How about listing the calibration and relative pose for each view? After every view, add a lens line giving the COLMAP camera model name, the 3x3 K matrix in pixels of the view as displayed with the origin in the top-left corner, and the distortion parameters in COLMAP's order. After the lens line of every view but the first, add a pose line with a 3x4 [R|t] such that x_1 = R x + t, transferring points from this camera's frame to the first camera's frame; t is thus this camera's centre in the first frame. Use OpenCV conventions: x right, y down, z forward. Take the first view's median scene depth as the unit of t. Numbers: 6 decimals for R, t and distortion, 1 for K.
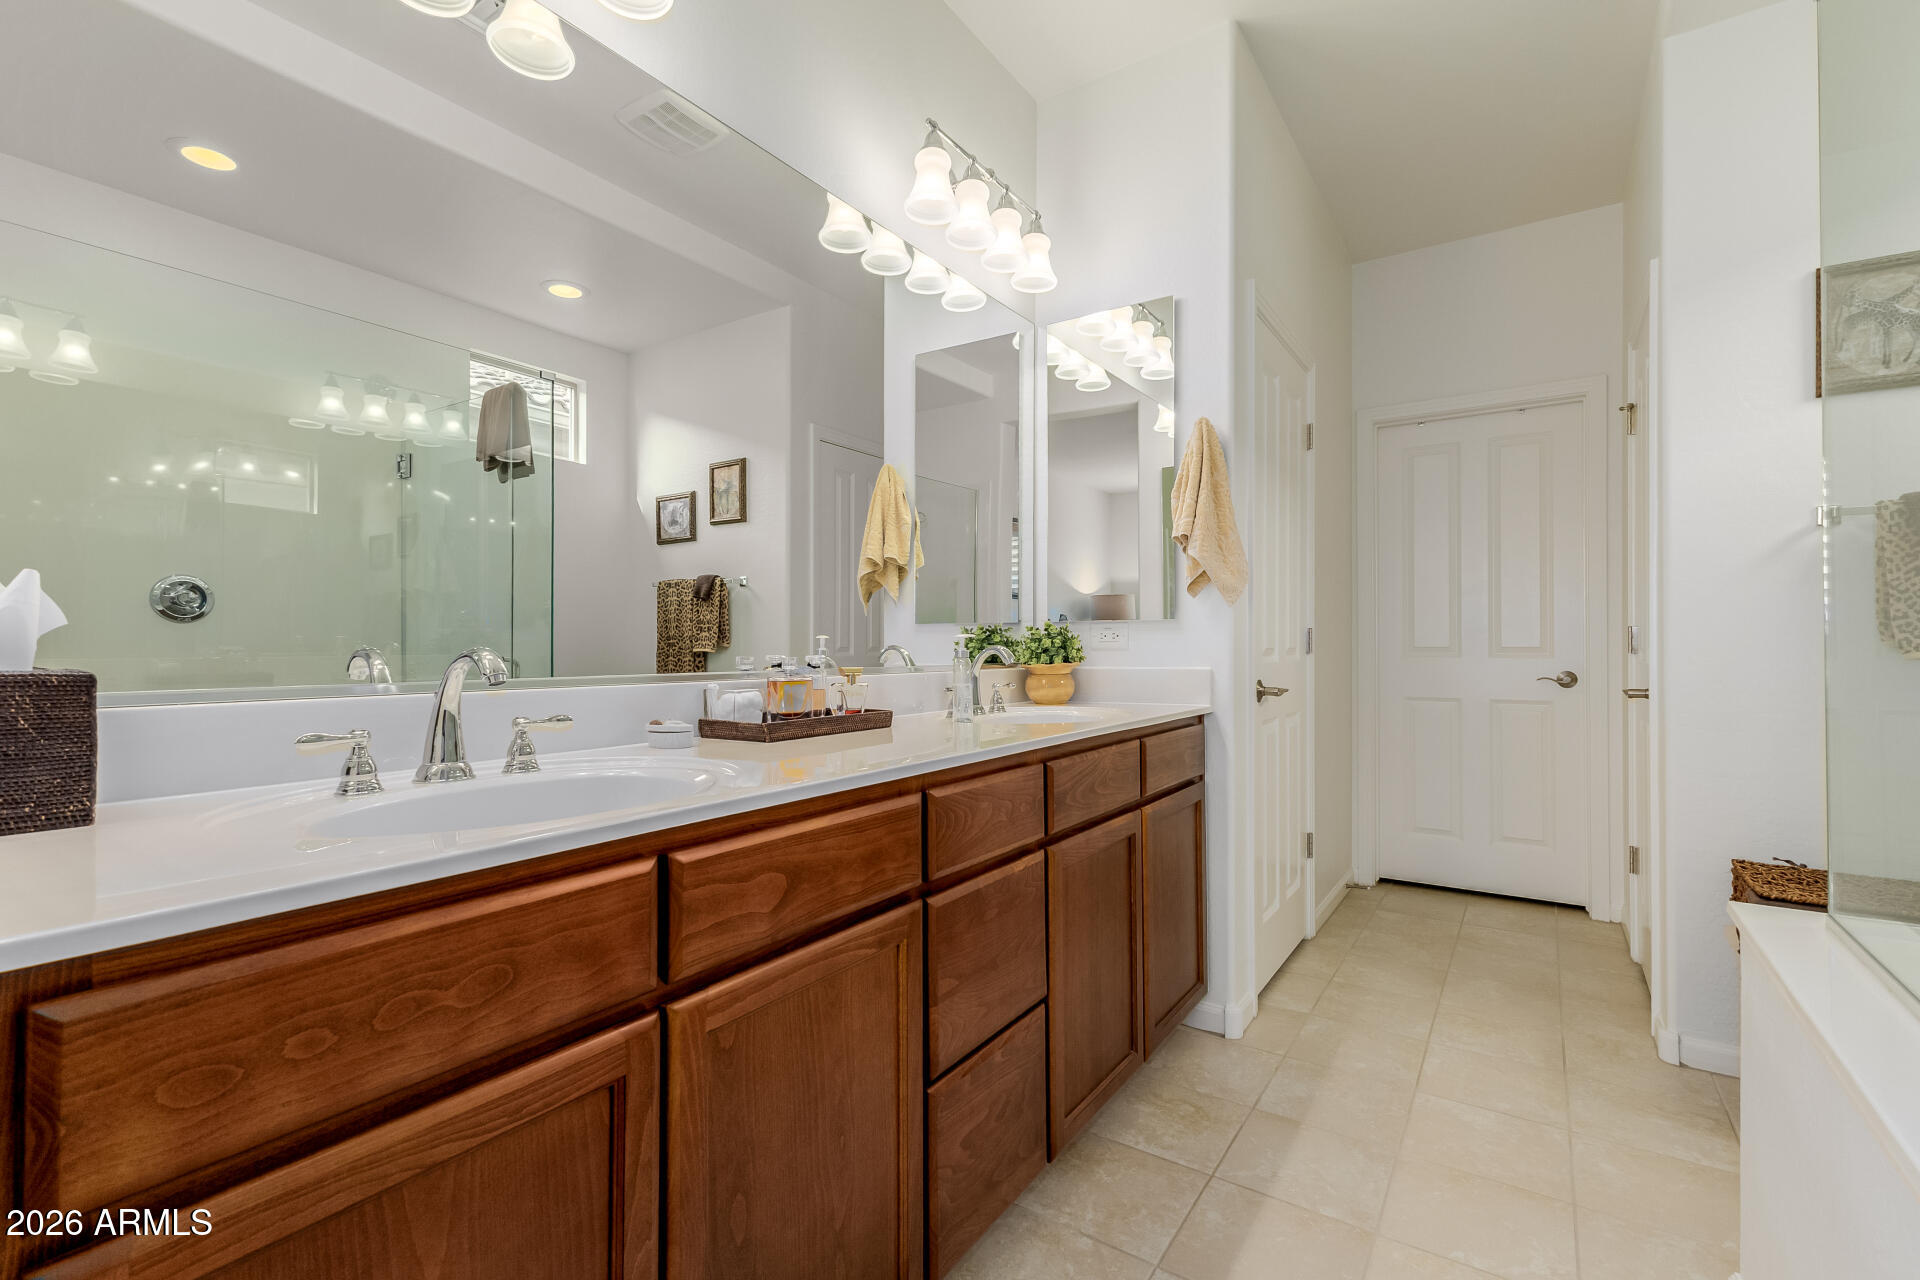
lens RADIAL K [[835.3, 0, 956.0], [0, 835.3, 642.6], [0, 0, 1]] dist [0.011453, -0.001775]
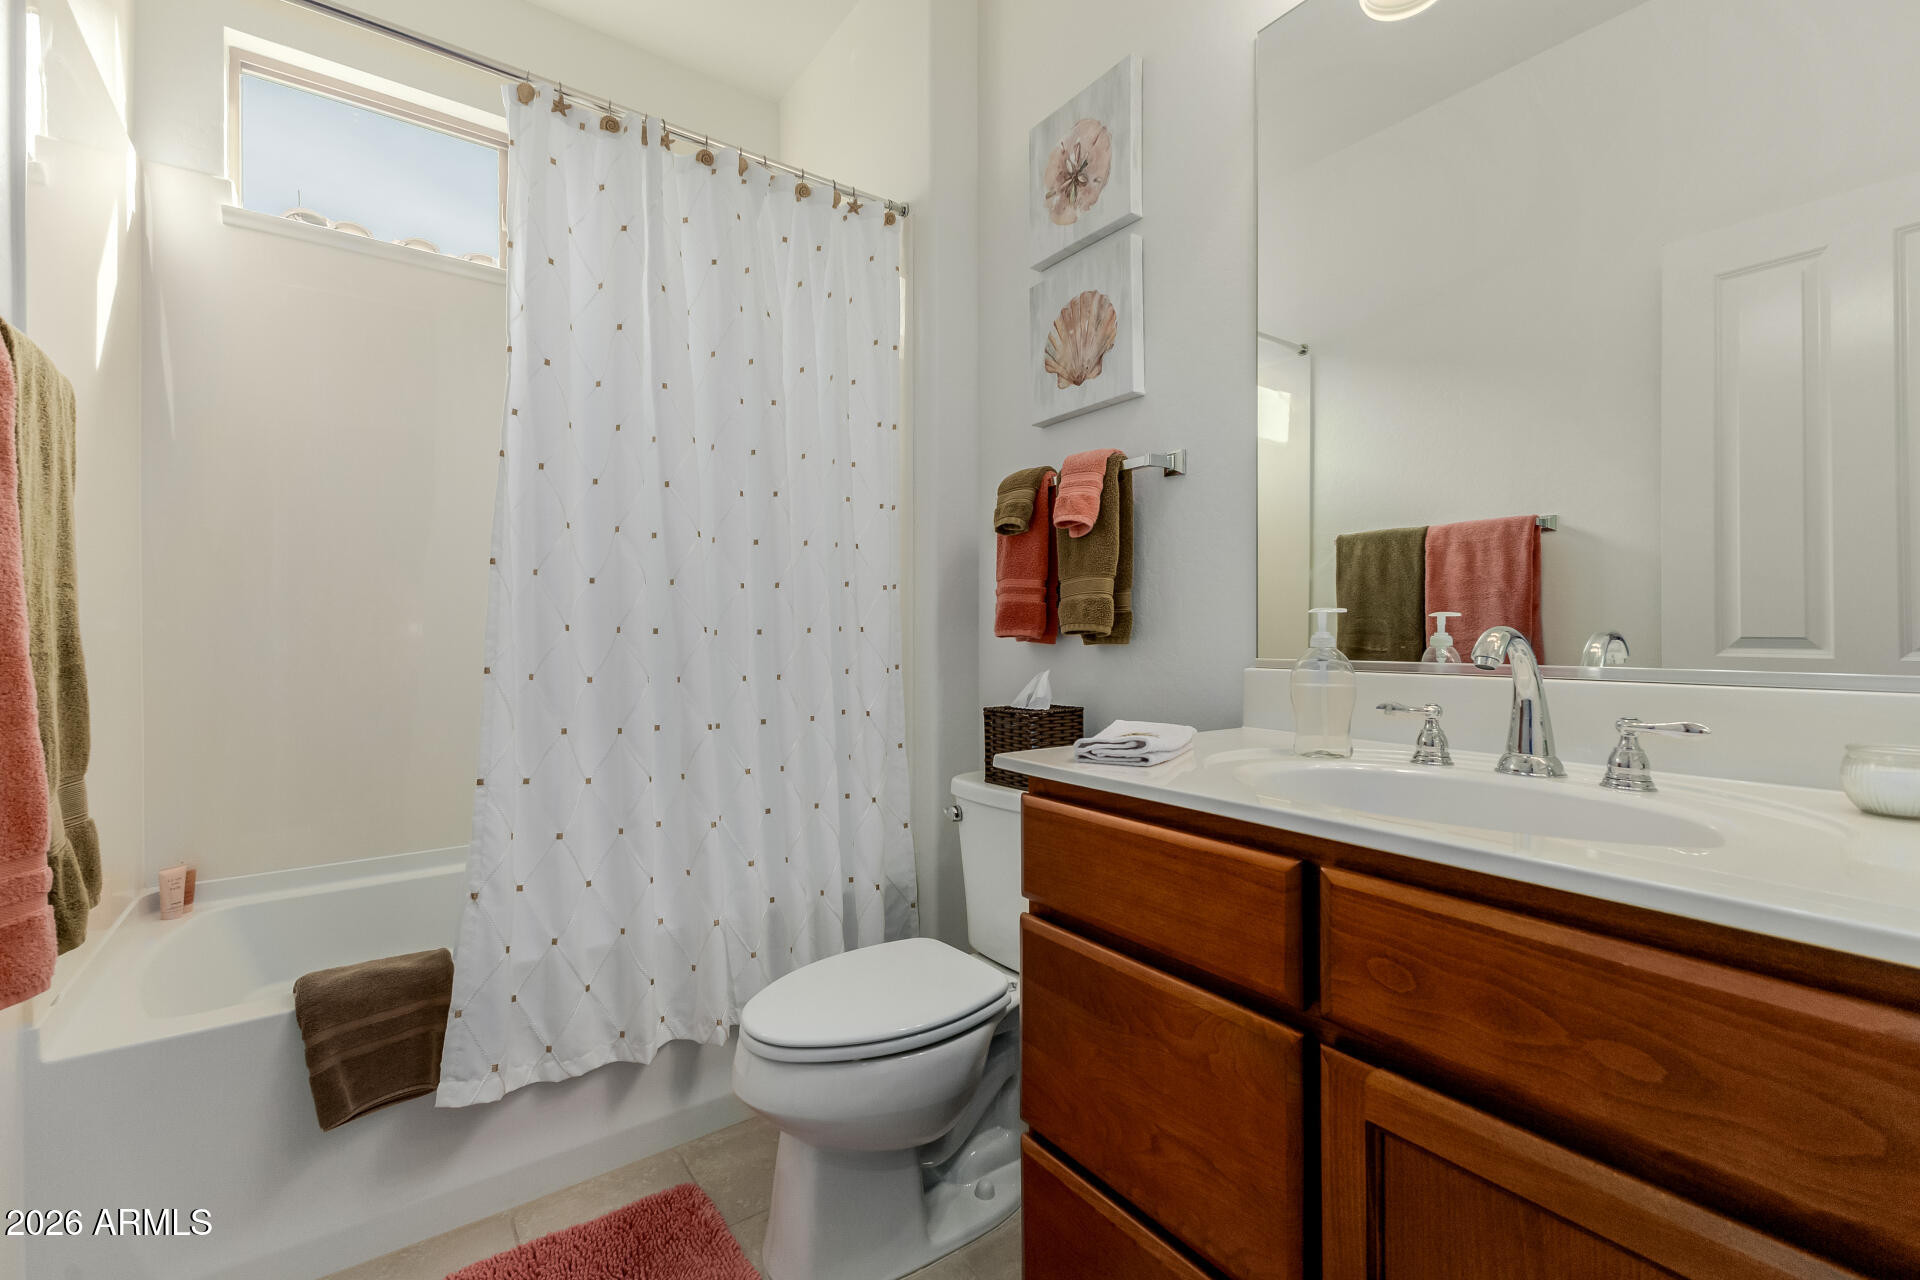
lens RADIAL K [[835.3, 0, 956.3], [0, 835.3, 628.3], [0, 0, 1]] dist [0.011453, -0.001775]
pose [[-0.339648, -0.002309, -0.940550, 0.516253], [-0.001571, 0.999997, -0.001887, 0.008361], [0.940551, 0.000836, -0.339650, 0.808869]]
